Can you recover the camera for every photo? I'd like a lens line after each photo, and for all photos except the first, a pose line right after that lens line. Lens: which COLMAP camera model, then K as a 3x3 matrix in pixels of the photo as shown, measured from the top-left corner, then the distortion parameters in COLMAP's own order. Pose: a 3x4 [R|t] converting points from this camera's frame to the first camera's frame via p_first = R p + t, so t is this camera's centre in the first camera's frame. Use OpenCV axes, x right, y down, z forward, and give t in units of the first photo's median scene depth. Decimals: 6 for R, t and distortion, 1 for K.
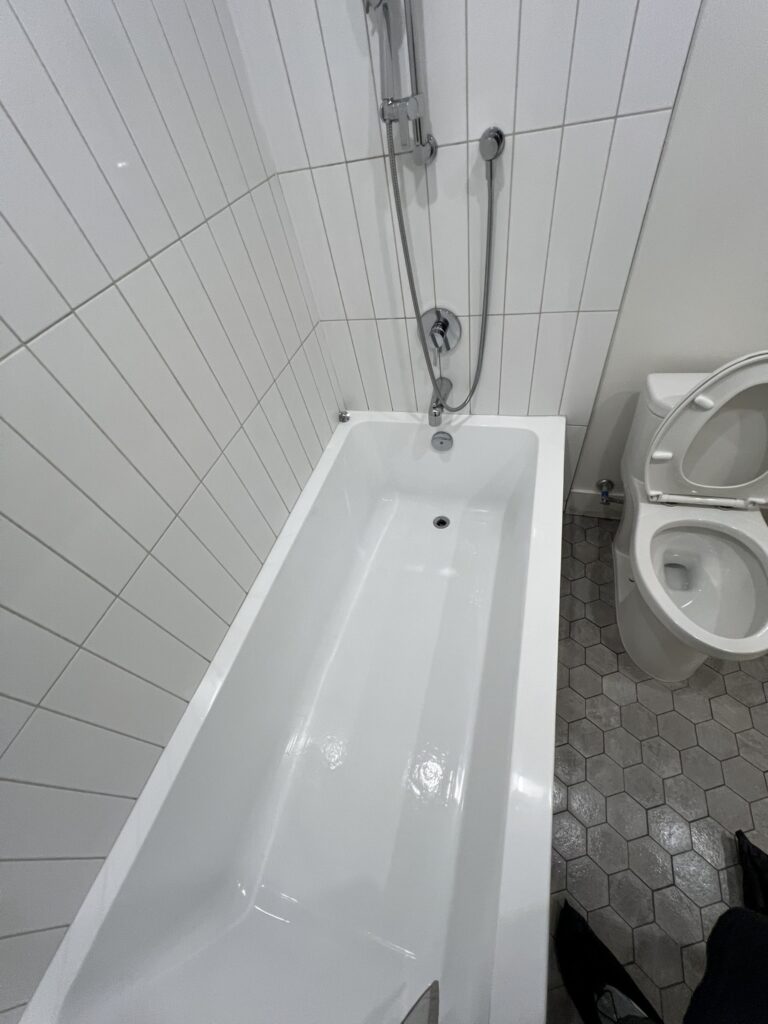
lens RADIAL K [[407.2, 0, 384.0], [0, 407.2, 512.0], [0, 0, 1]] dist [-0.001081, -0.000091]
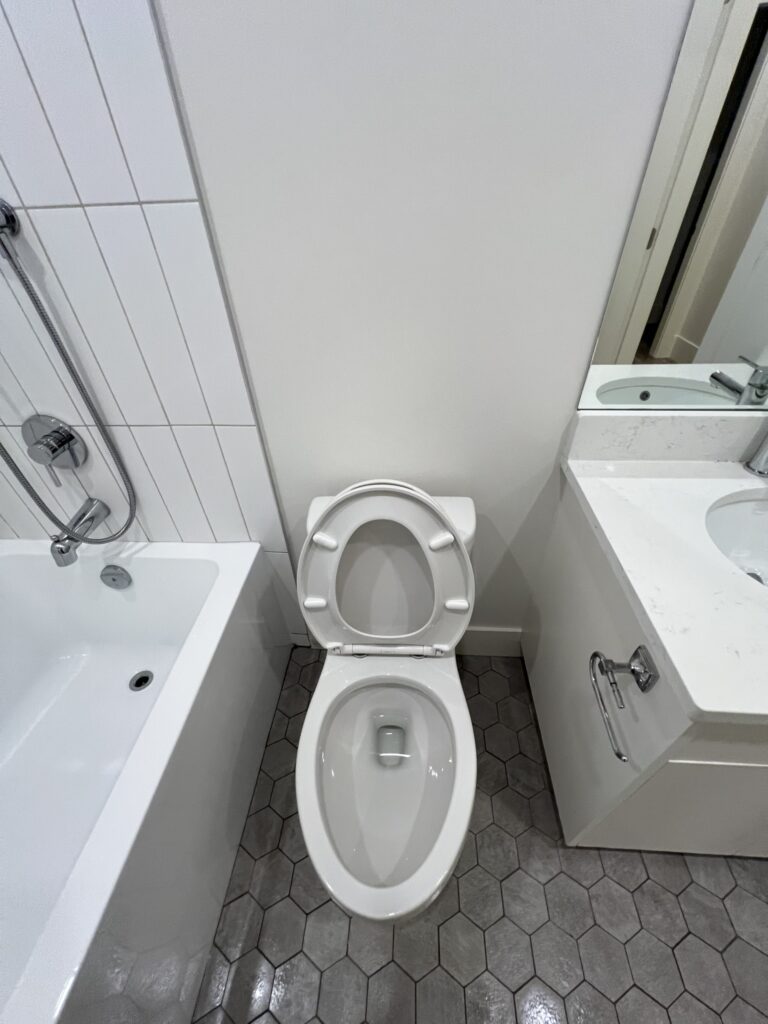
lens RADIAL K [[407.2, 0, 384.0], [0, 407.2, 512.0], [0, 0, 1]] dist [-0.001081, -0.000091]
pose [[0.967427, -0.028251, 0.251569, 0.554817], [0.081328, 0.975758, -0.203178, -0.124344], [-0.239730, 0.217019, 0.946273, 0.180970]]
